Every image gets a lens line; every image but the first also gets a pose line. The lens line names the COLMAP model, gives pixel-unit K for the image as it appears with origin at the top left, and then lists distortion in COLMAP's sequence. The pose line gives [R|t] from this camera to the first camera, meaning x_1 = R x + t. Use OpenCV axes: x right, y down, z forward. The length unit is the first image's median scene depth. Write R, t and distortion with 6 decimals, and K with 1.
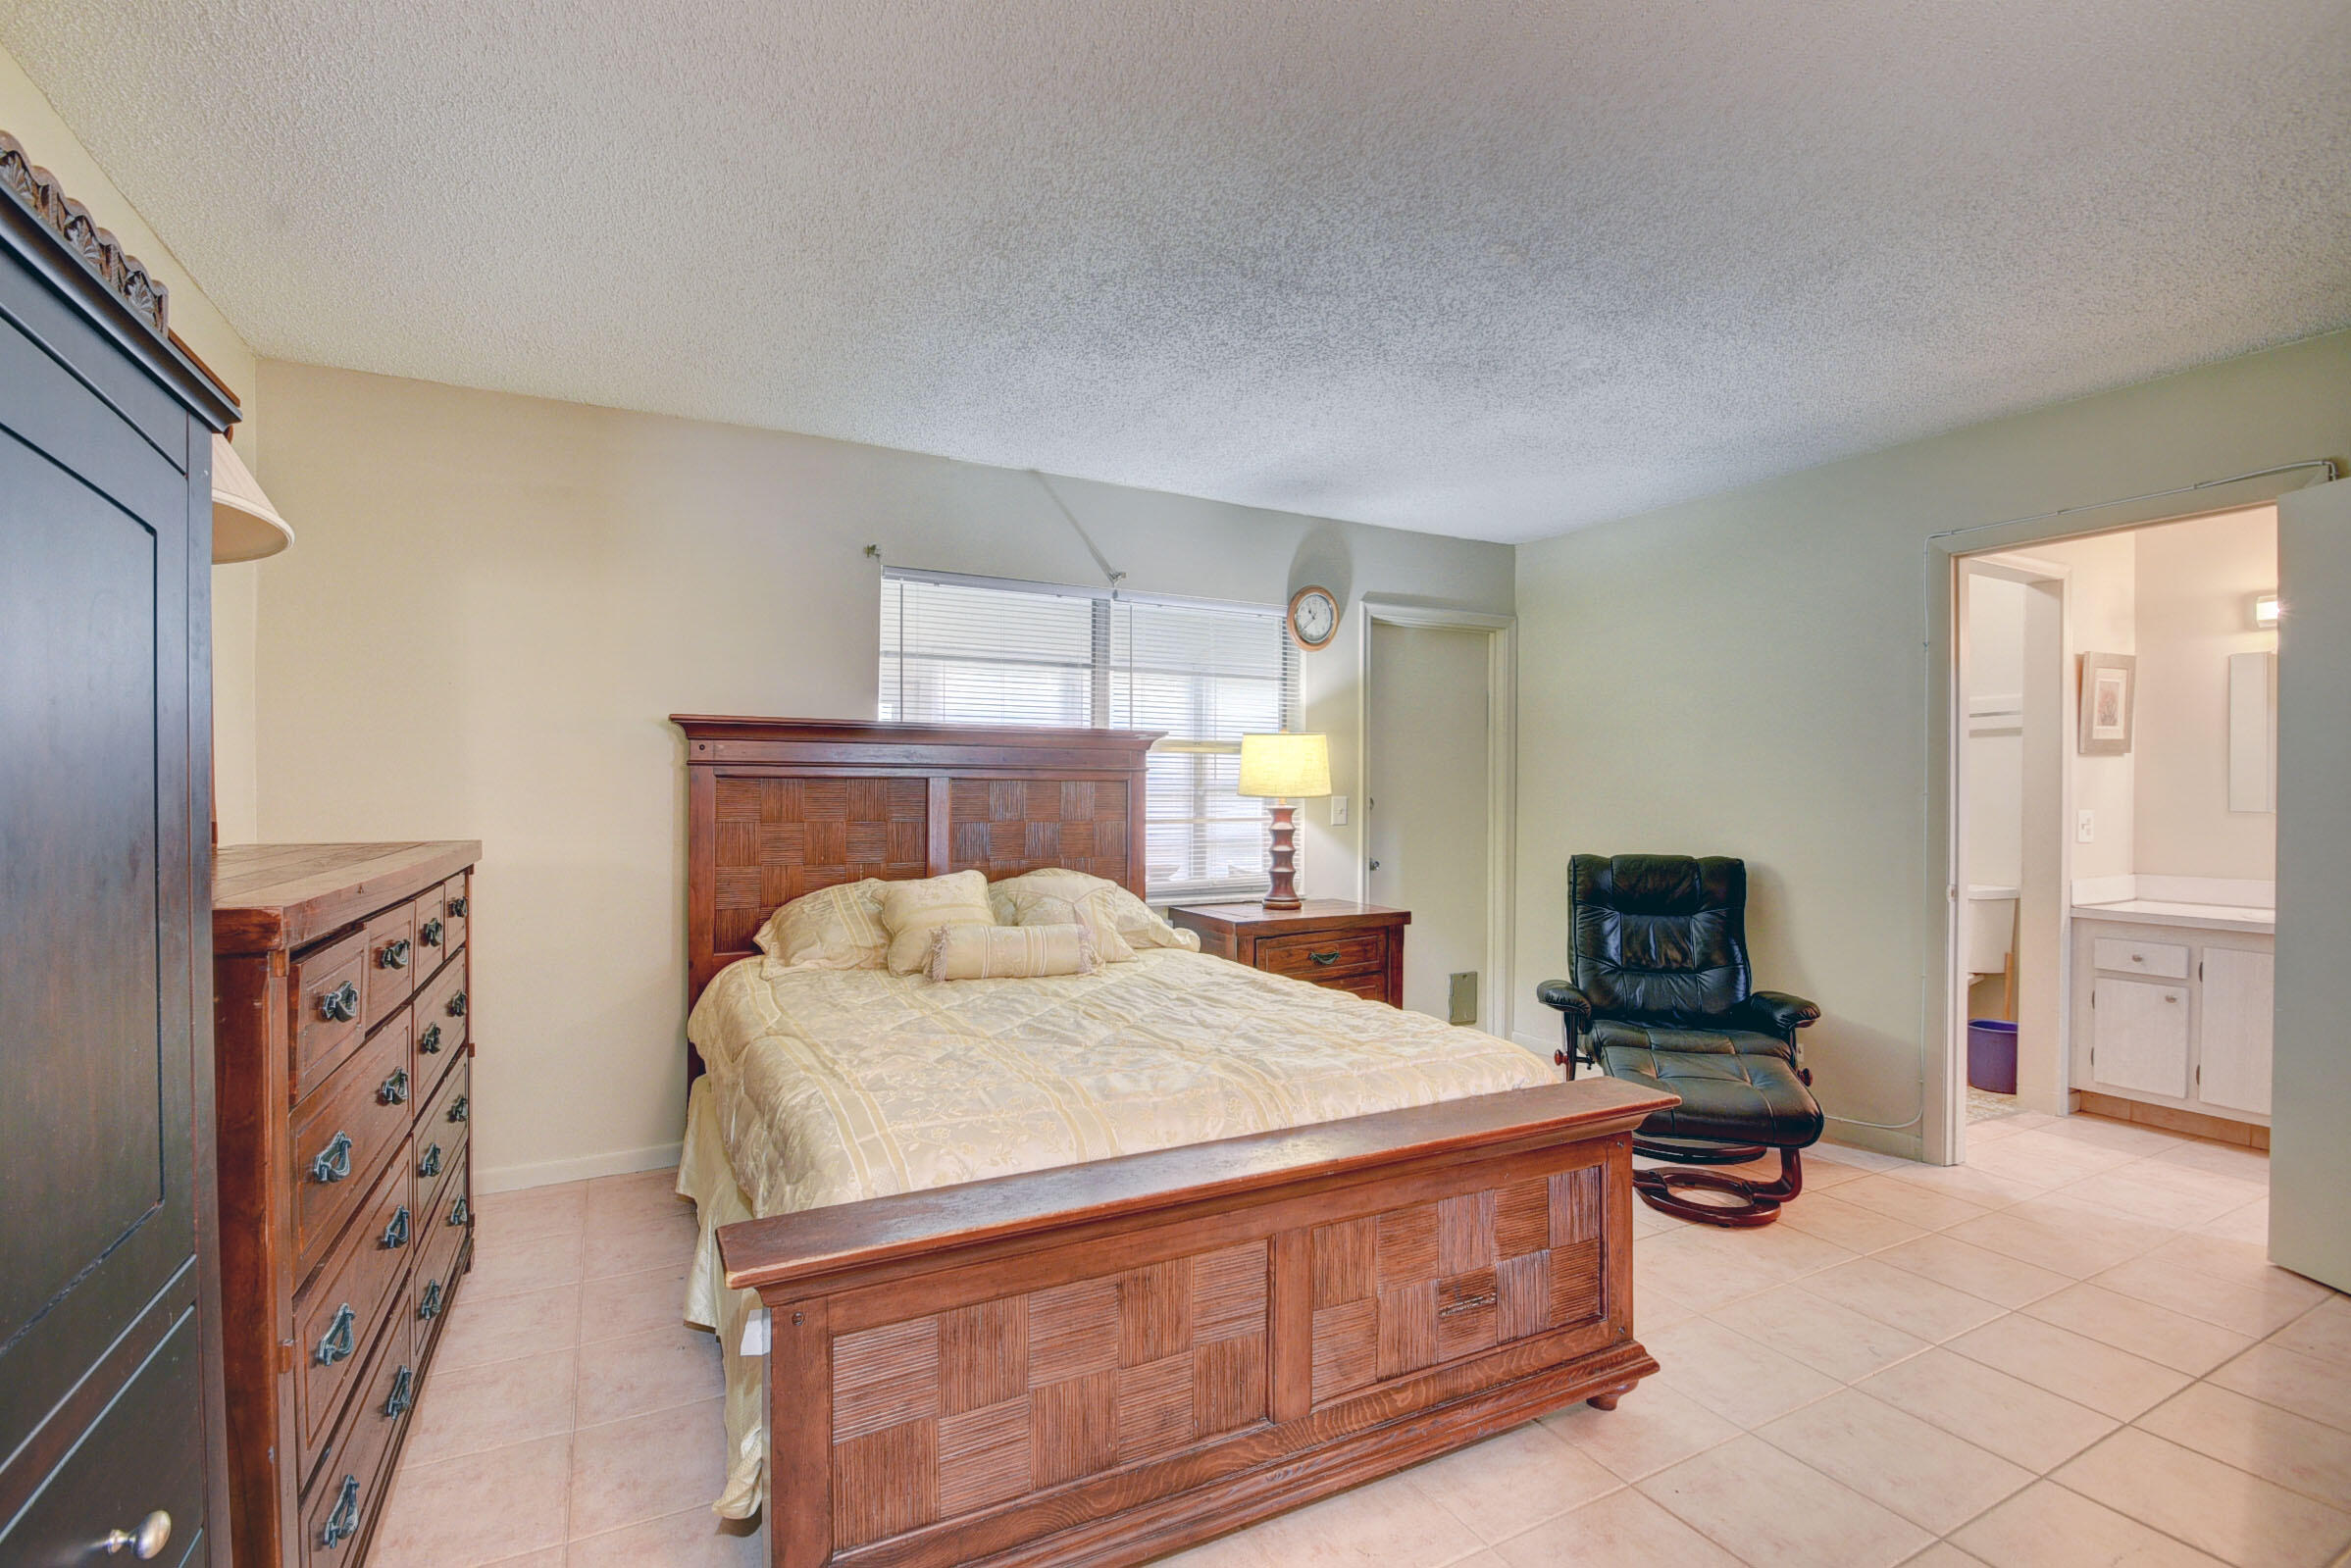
lens RADIAL K [[1050.8, 0, 1133.9], [0, 1050.8, 794.3], [0, 0, 1]] dist [0.014611, -0.014774]
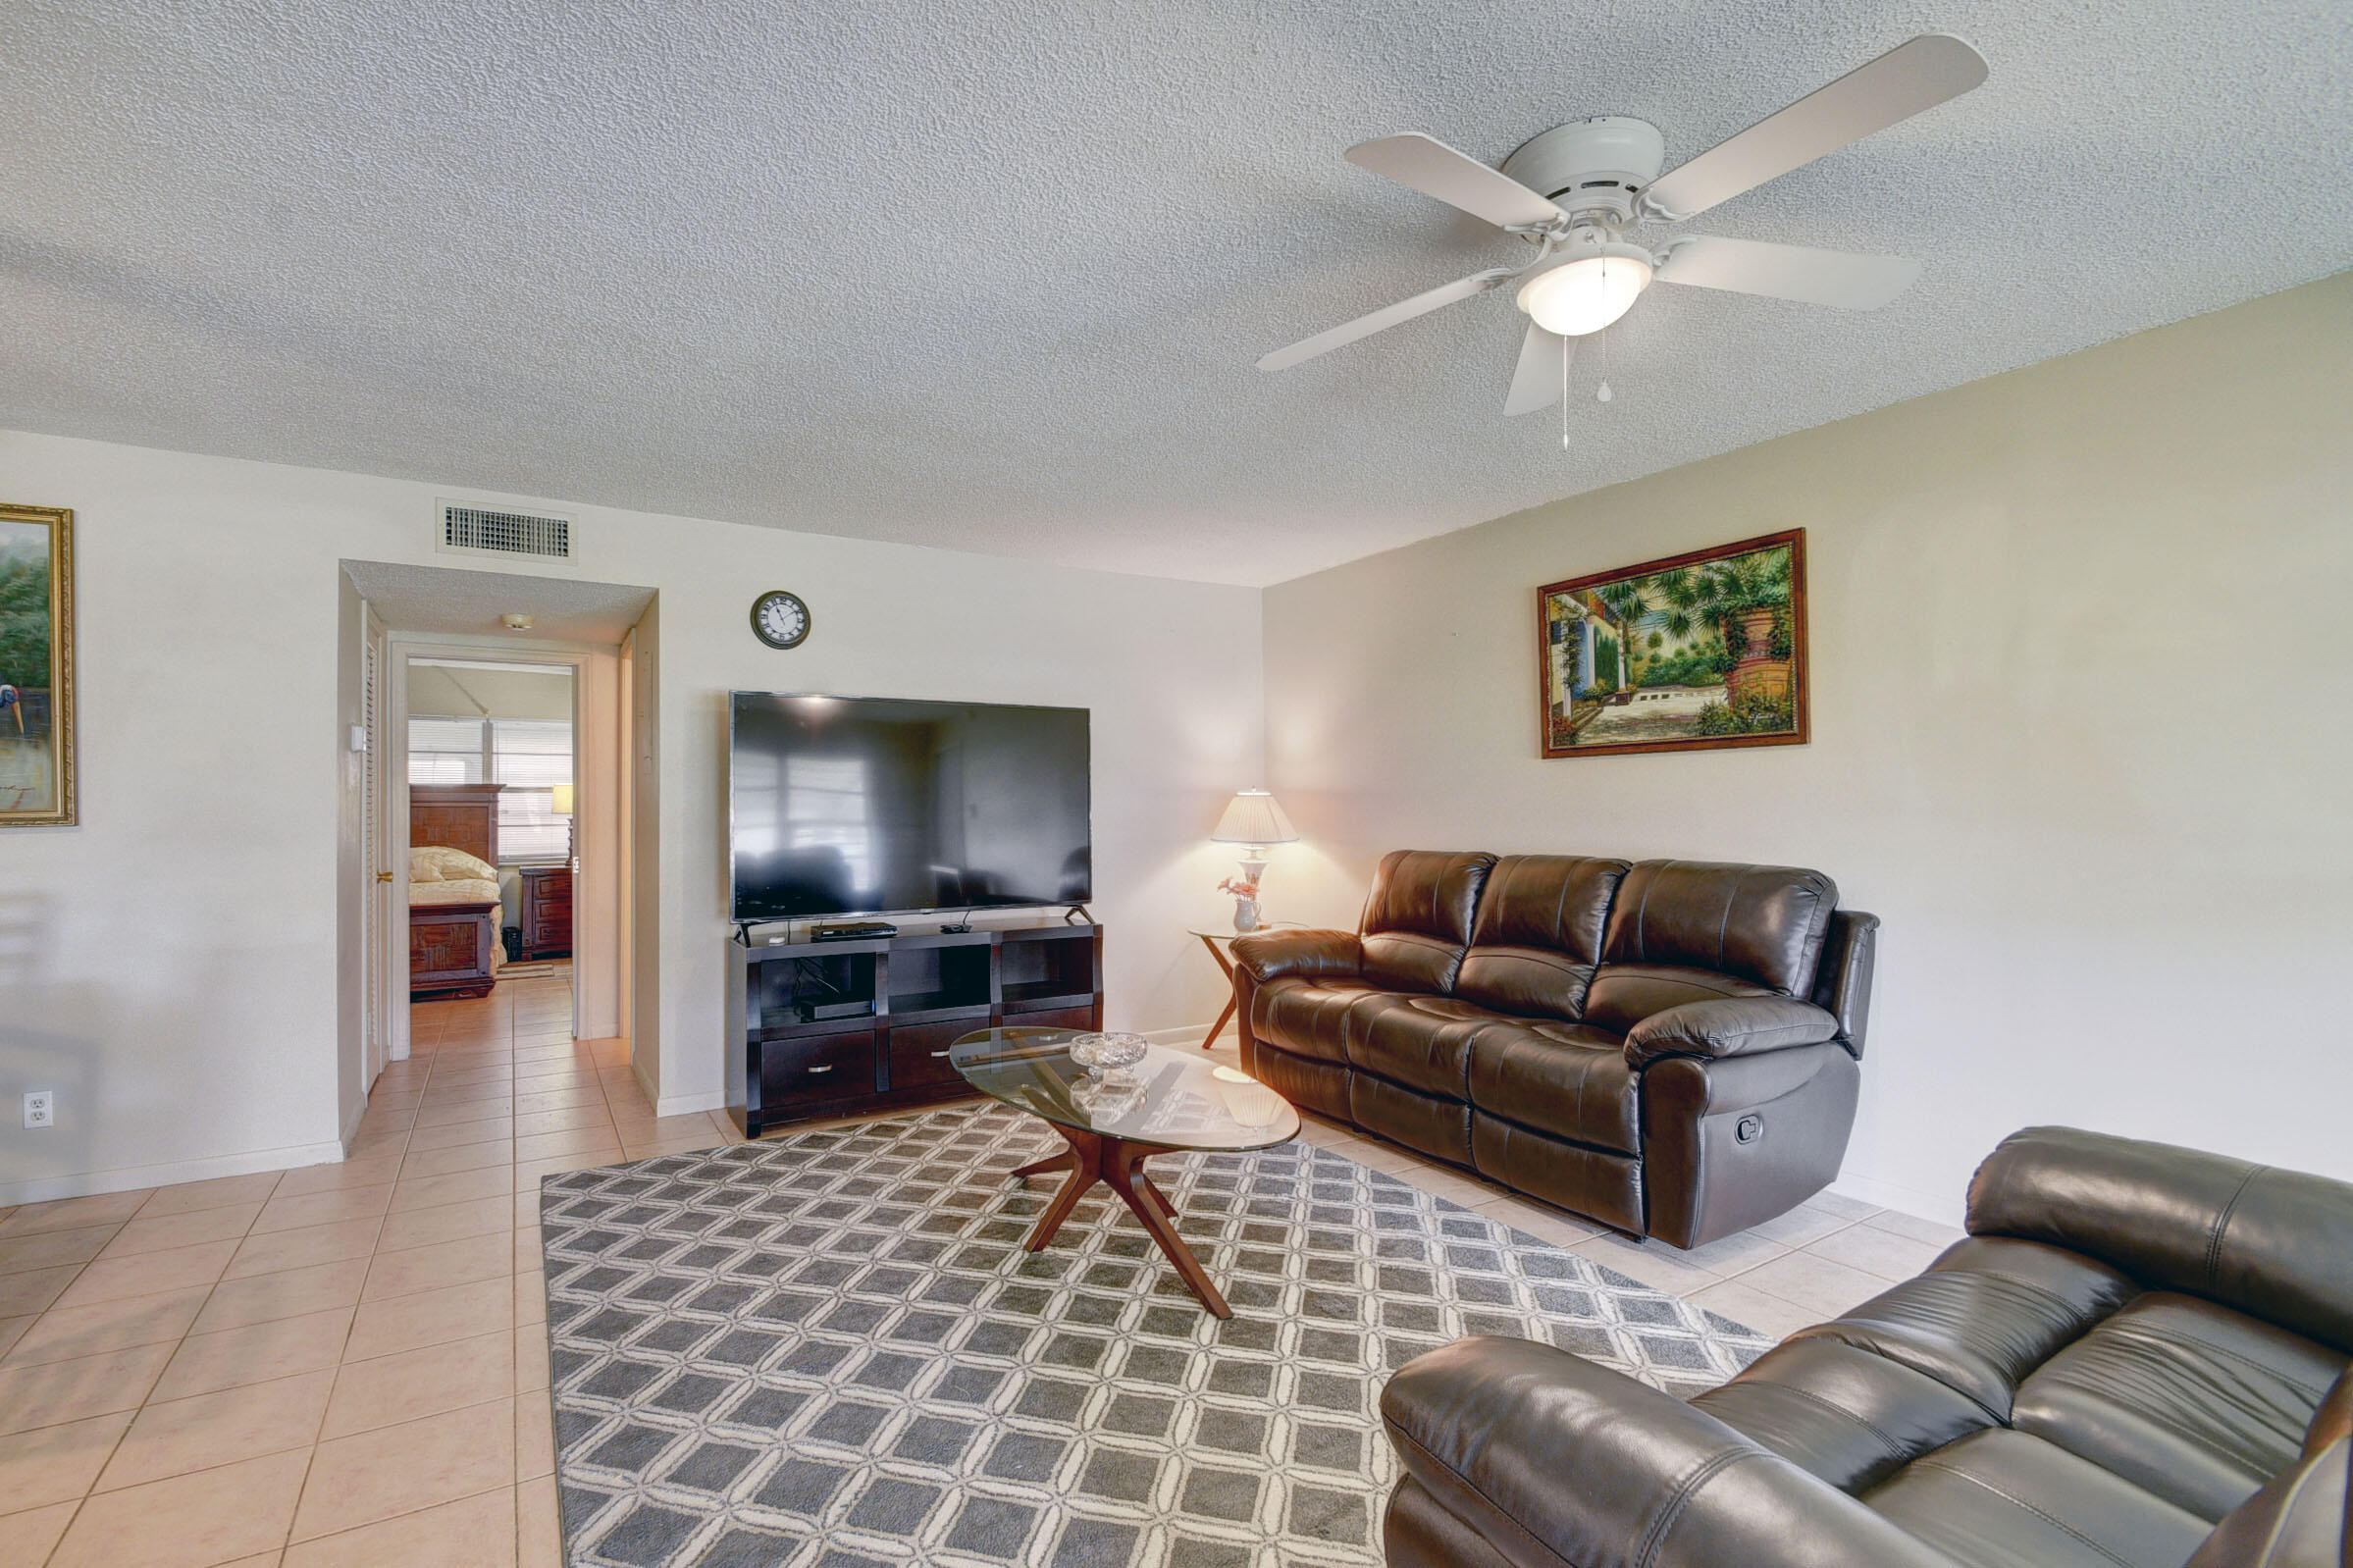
lens RADIAL K [[1038.4, 0, 1135.4], [0, 1038.4, 794.1], [0, 0, 1]] dist [0.016802, -0.018690]
pose [[0.996700, -0.009074, 0.080670, 1.110229], [0.010391, 0.999819, -0.015924, 0.009061], [-0.080510, 0.016709, 0.996614, -1.205061]]
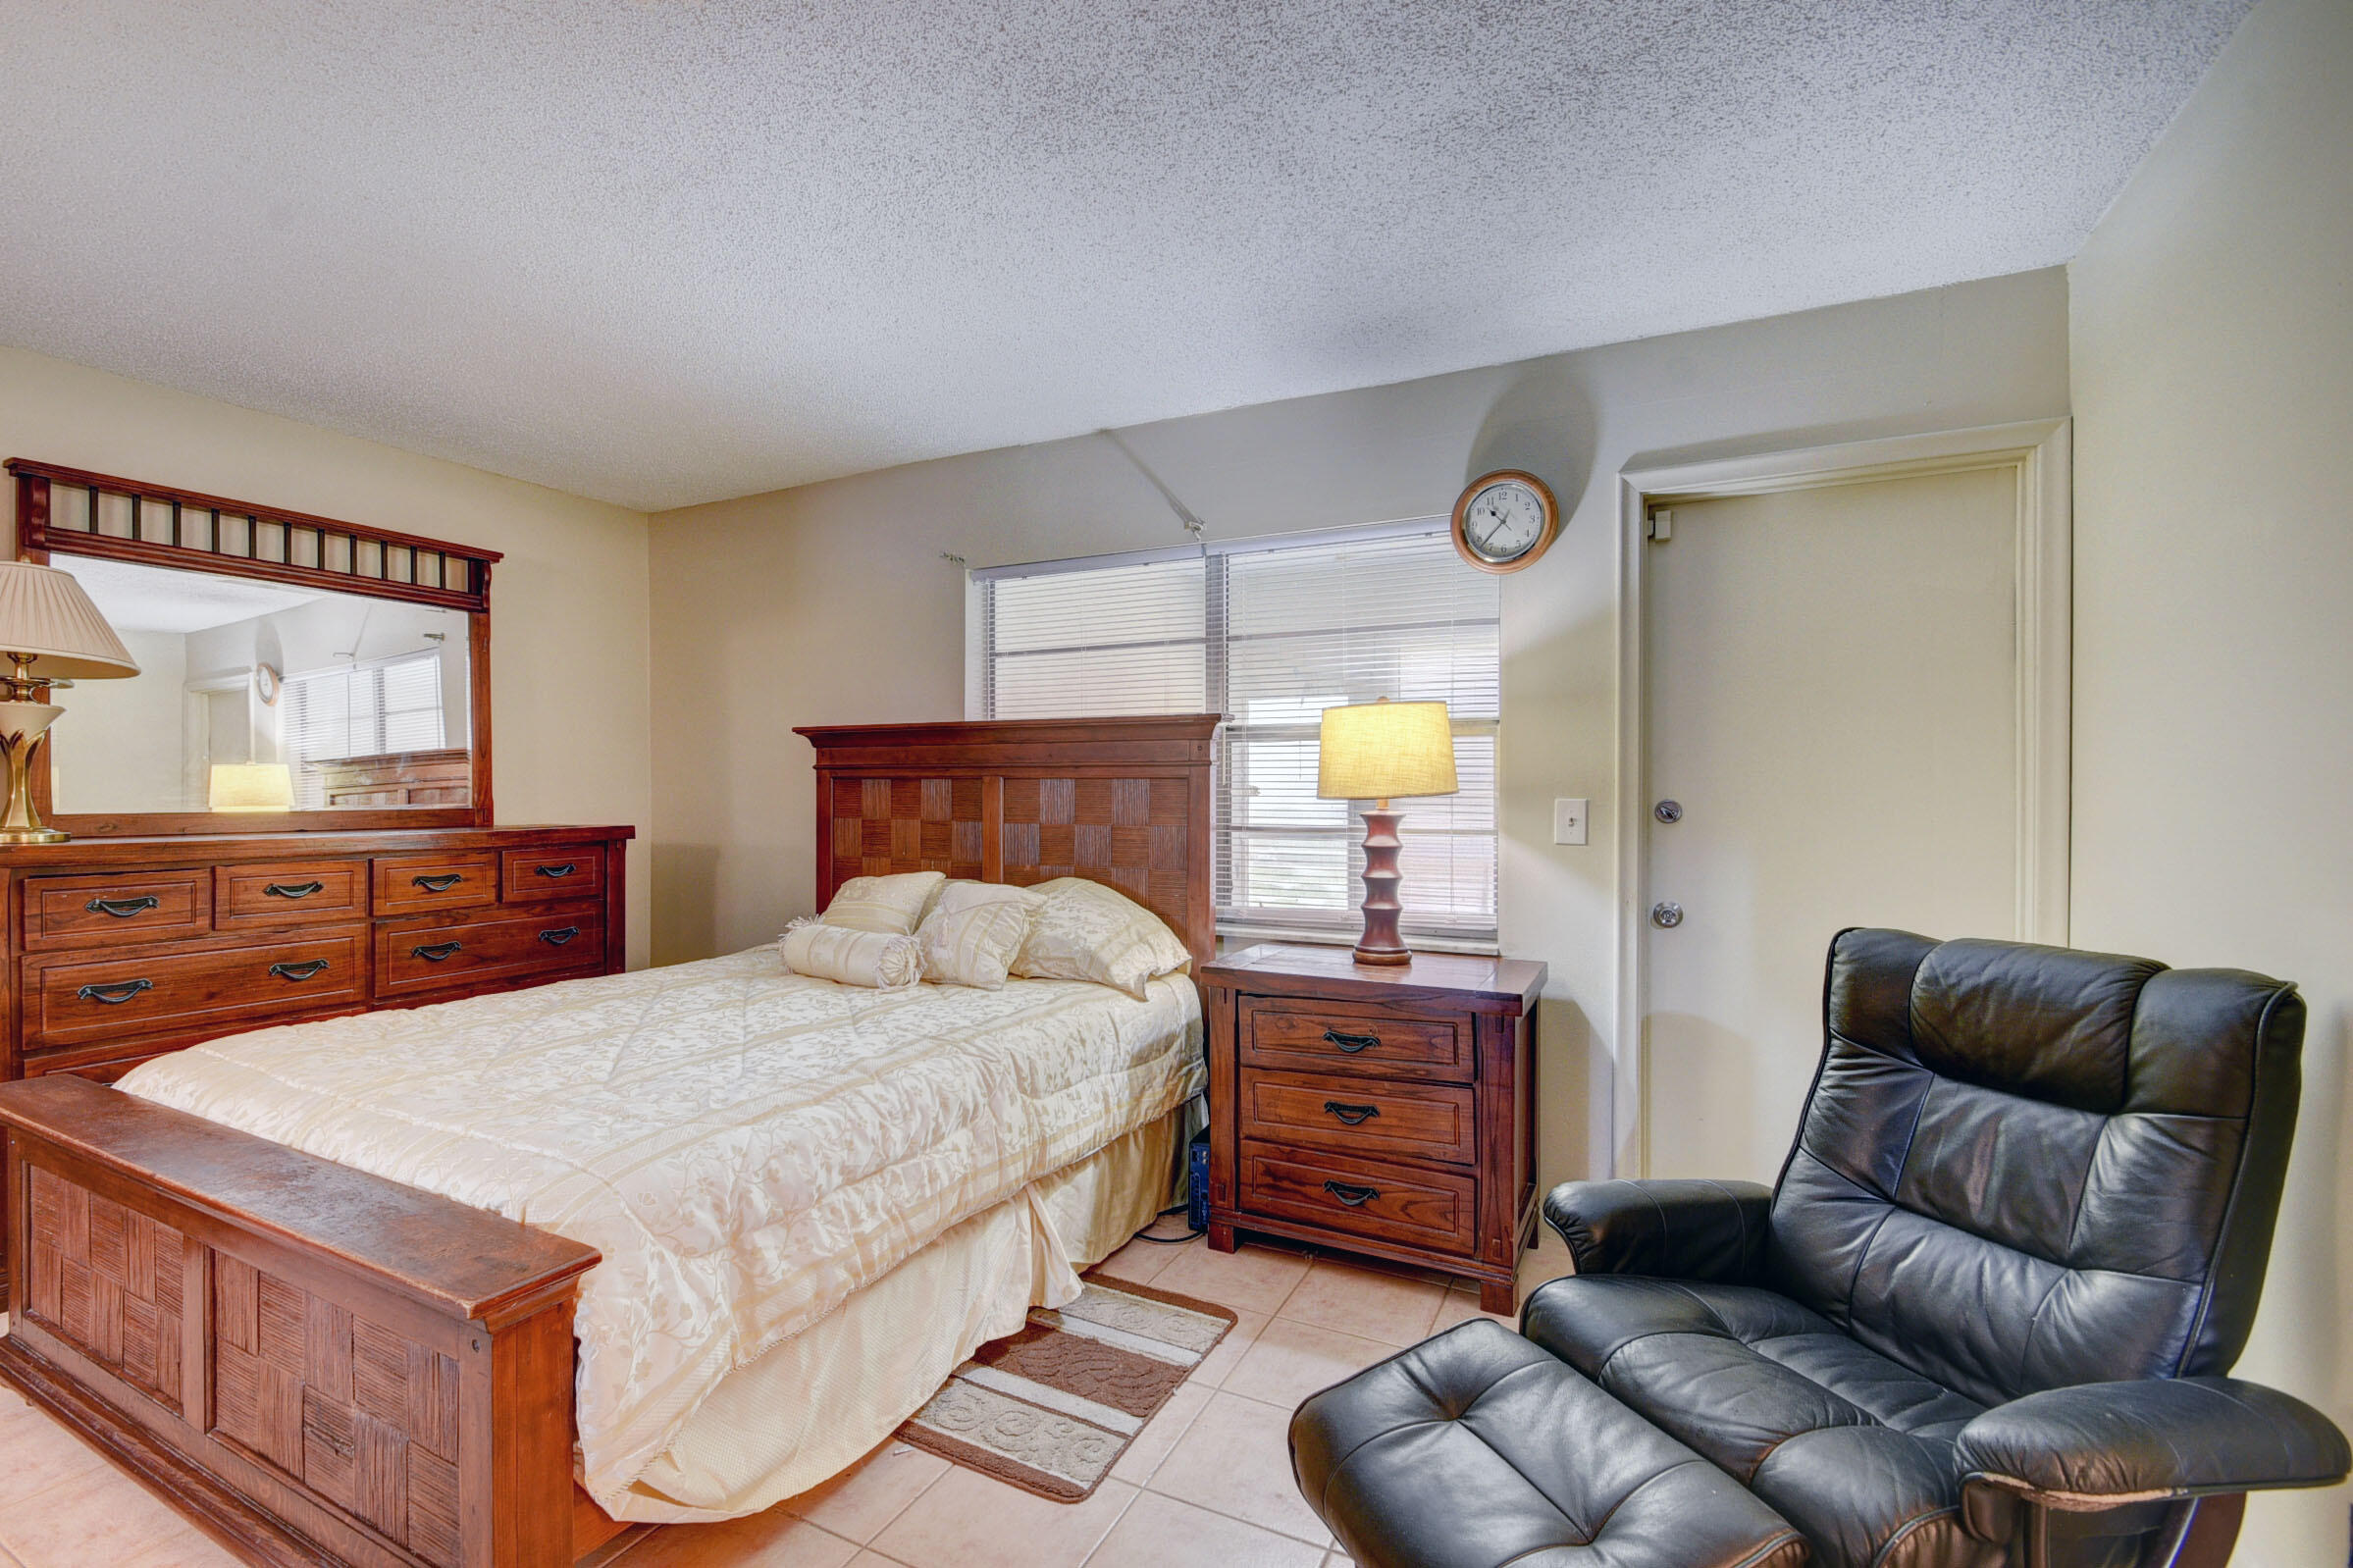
lens RADIAL K [[1051.8, 0, 1134.9], [0, 1051.8, 794.3], [0, 0, 1]] dist [0.014611, -0.014774]
pose [[0.583080, 0.002204, -0.812412, 0.603368], [-0.002320, 0.999997, 0.001047, -0.000795], [0.812411, 0.001274, 0.583083, 0.473218]]
